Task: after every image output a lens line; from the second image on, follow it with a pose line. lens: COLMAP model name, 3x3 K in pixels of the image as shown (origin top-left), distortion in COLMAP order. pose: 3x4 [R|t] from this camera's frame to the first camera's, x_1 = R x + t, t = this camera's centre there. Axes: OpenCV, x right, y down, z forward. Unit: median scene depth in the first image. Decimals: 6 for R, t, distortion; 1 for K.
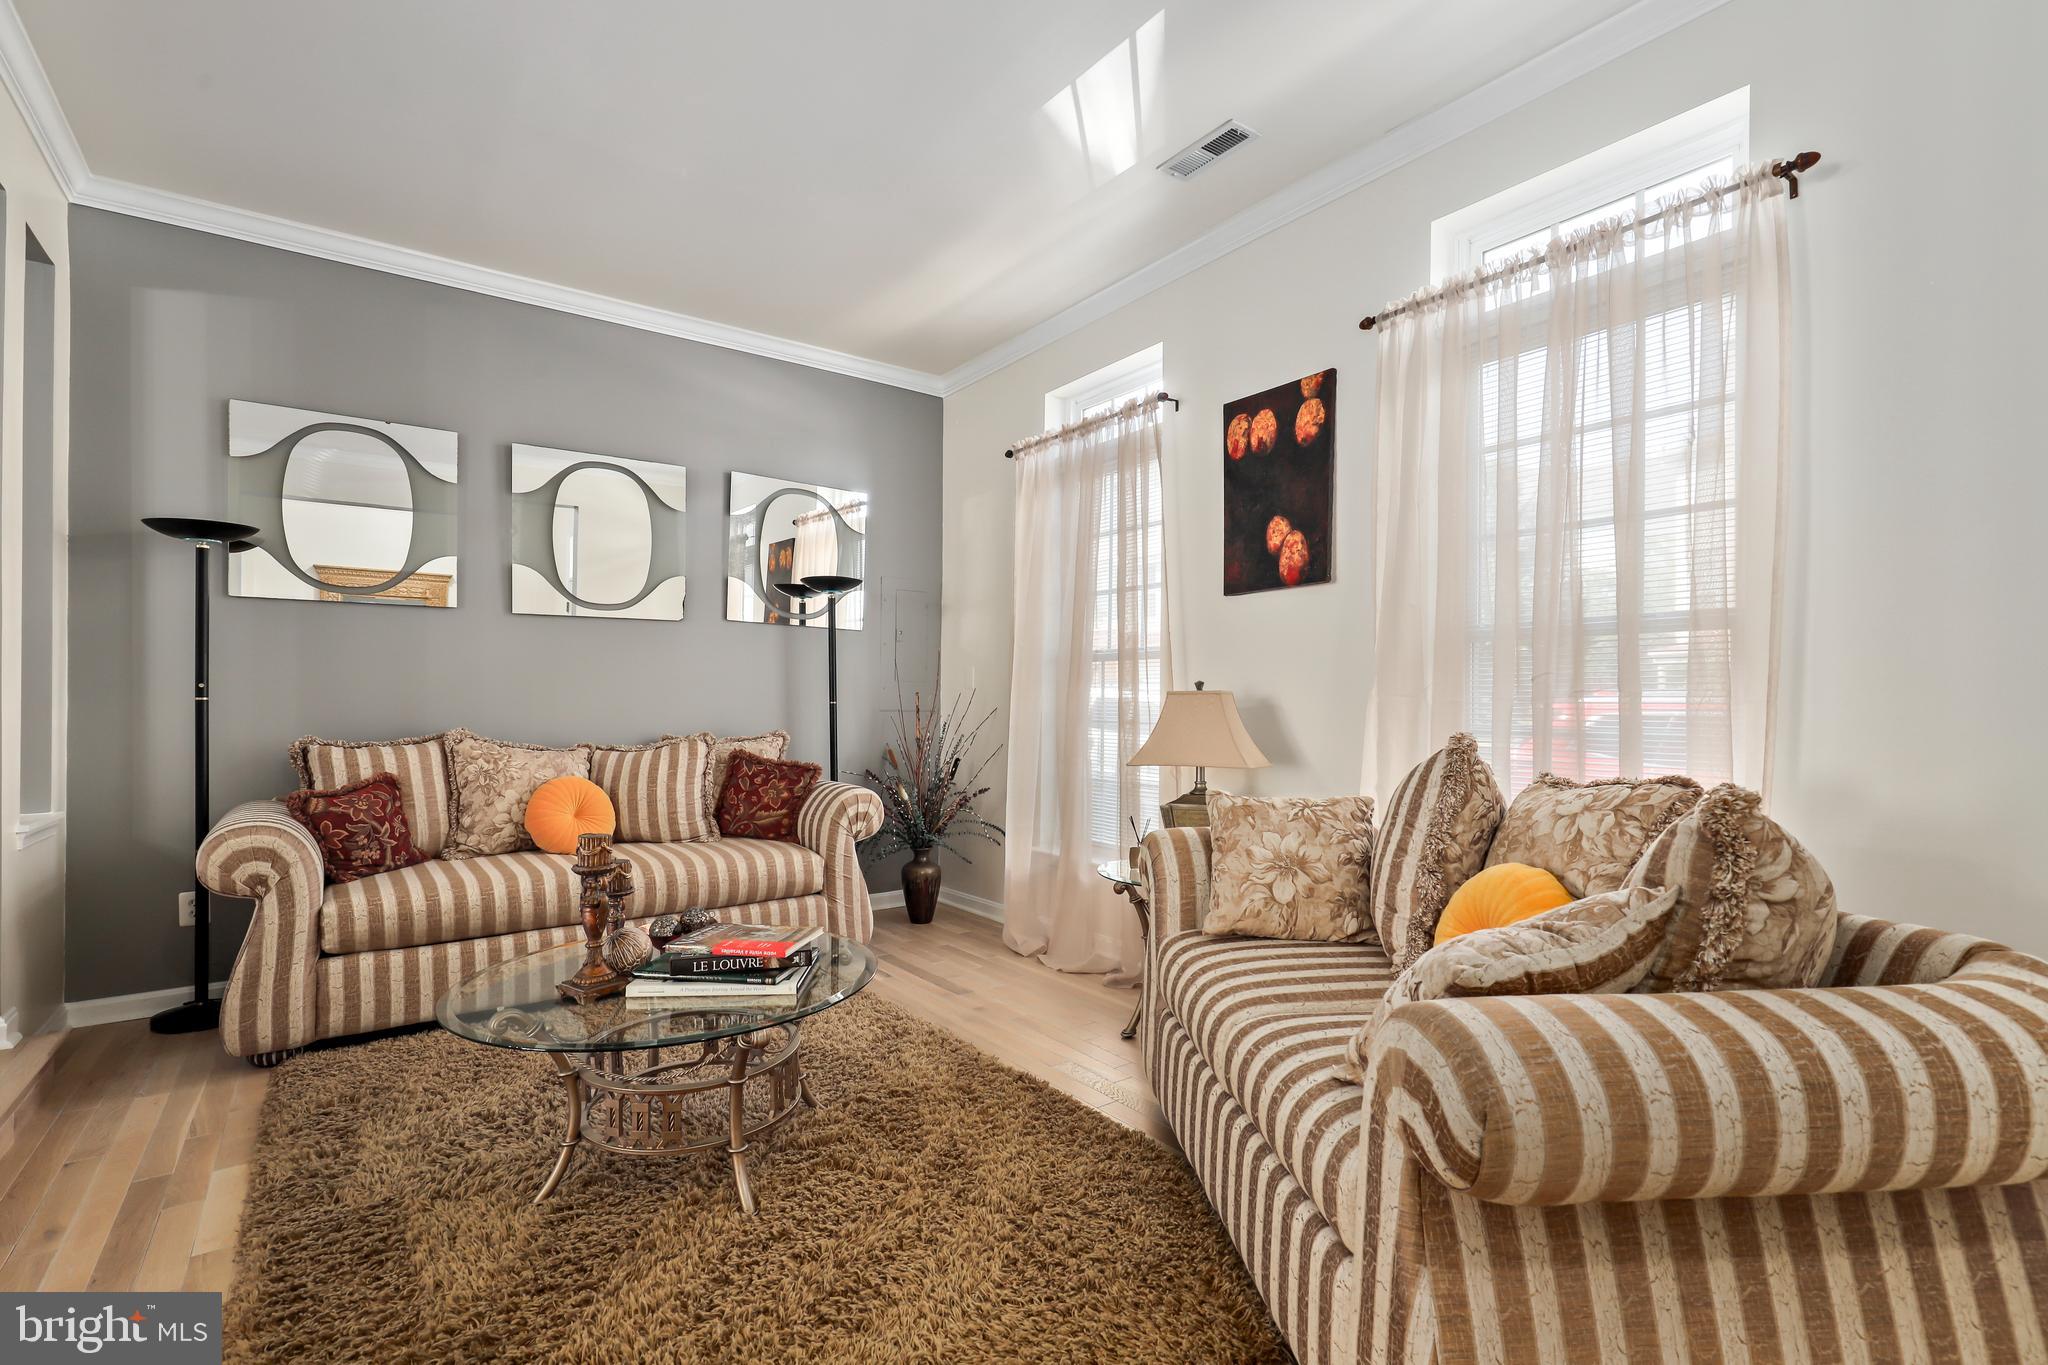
lens RADIAL K [[948.7, 0, 1028.1], [0, 948.7, 694.9], [0, 0, 1]] dist [-0.004313, -0.000888]
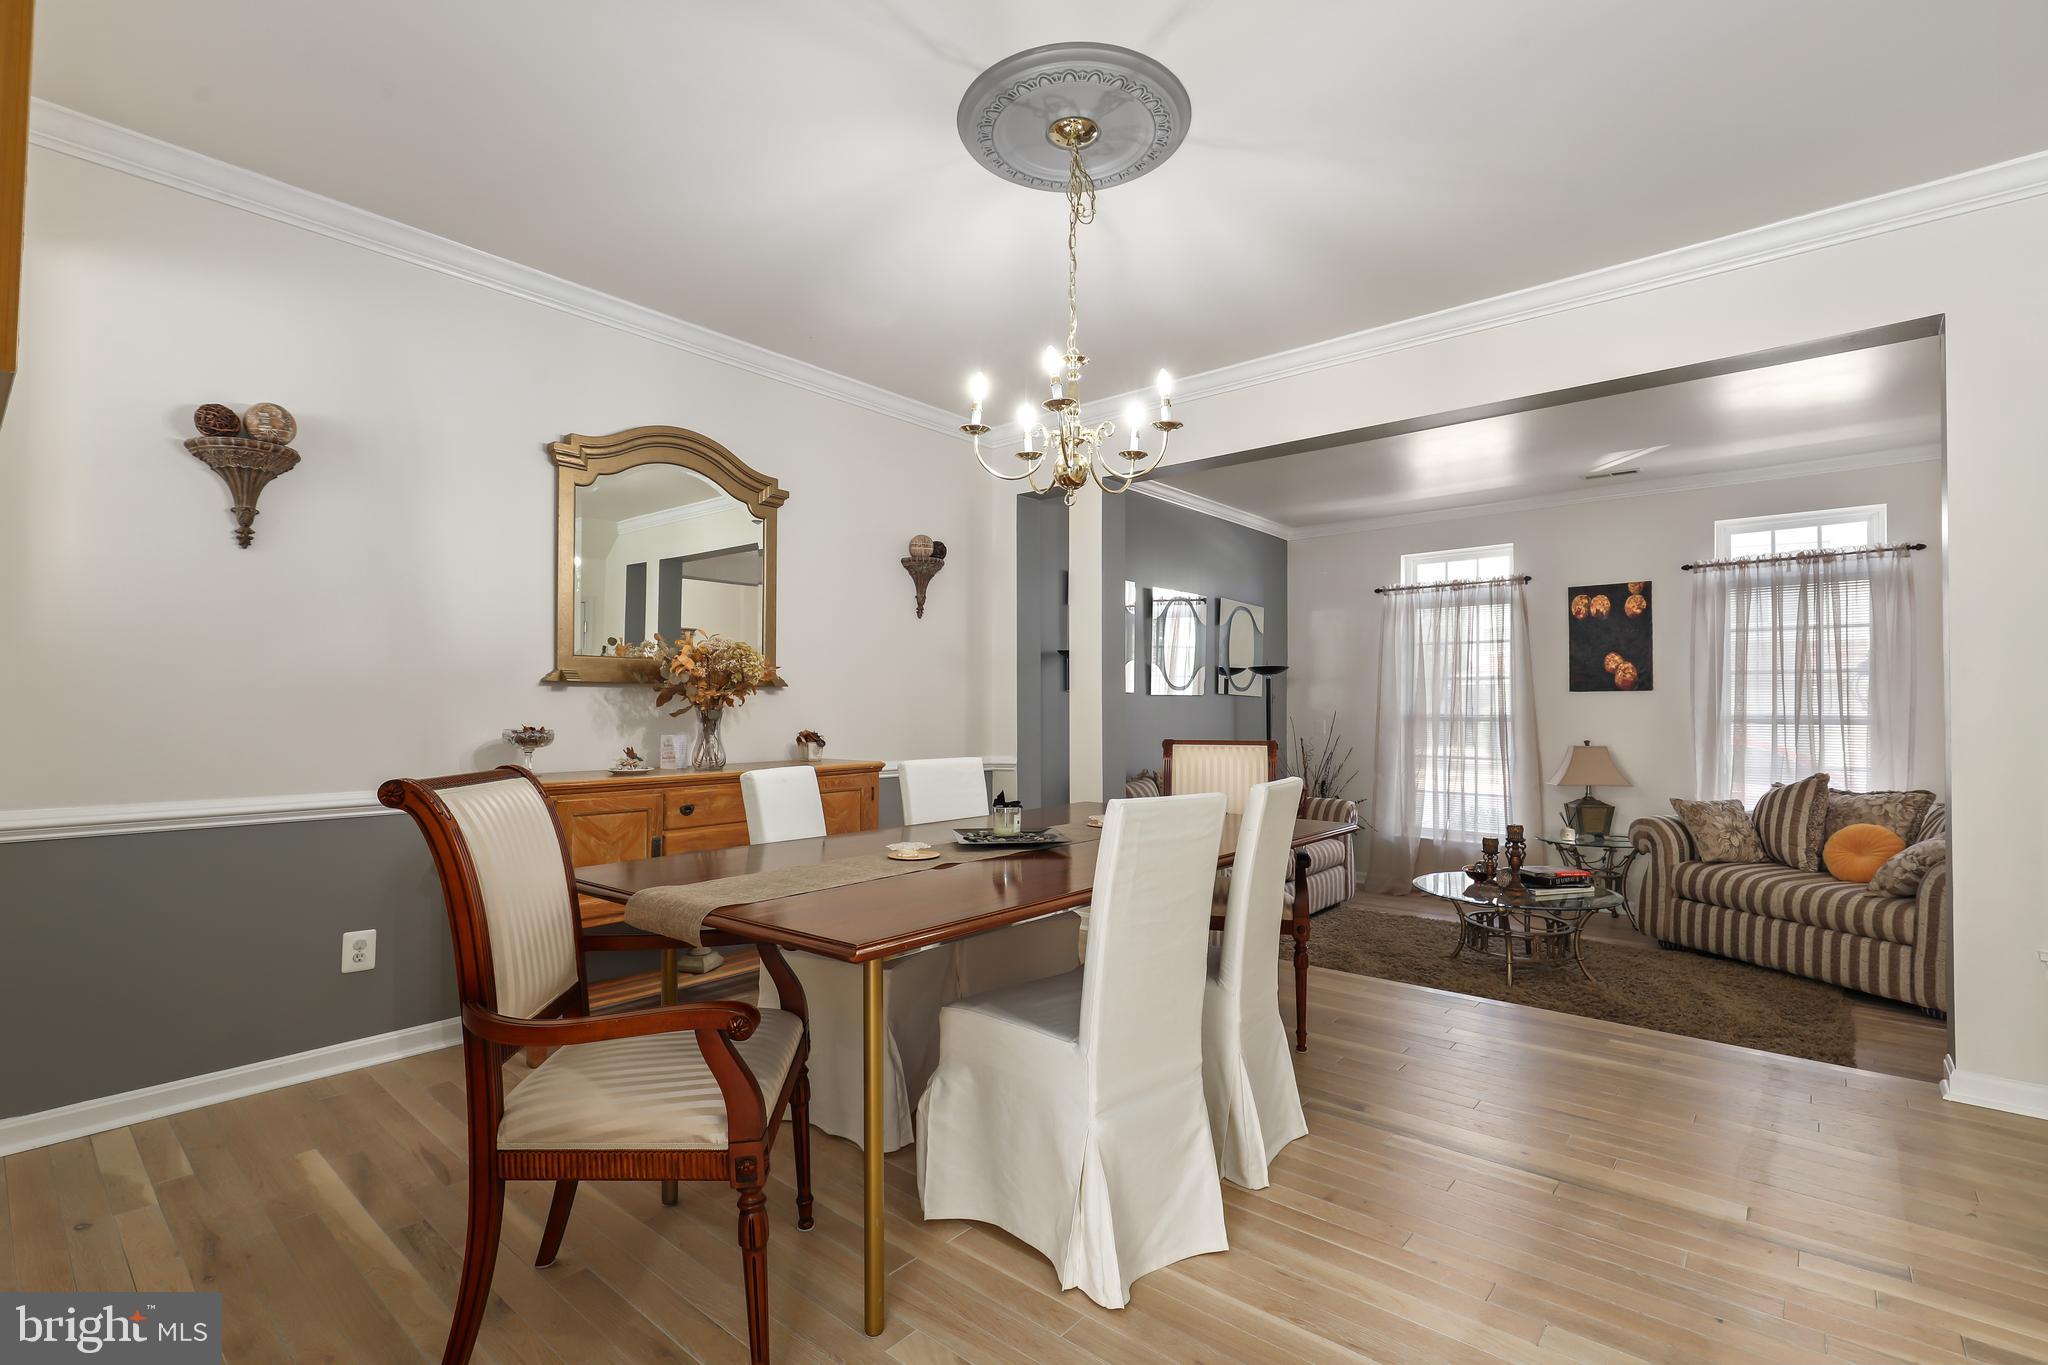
lens RADIAL K [[931.1, 0, 1036.0], [0, 931.1, 687.6], [0, 0, 1]] dist [0.000548, -0.000360]
pose [[0.973055, 0.007029, 0.230464, -1.316566], [-0.003295, 0.999857, -0.016581, -0.084993], [-0.230548, 0.015375, 0.972940, -0.562236]]
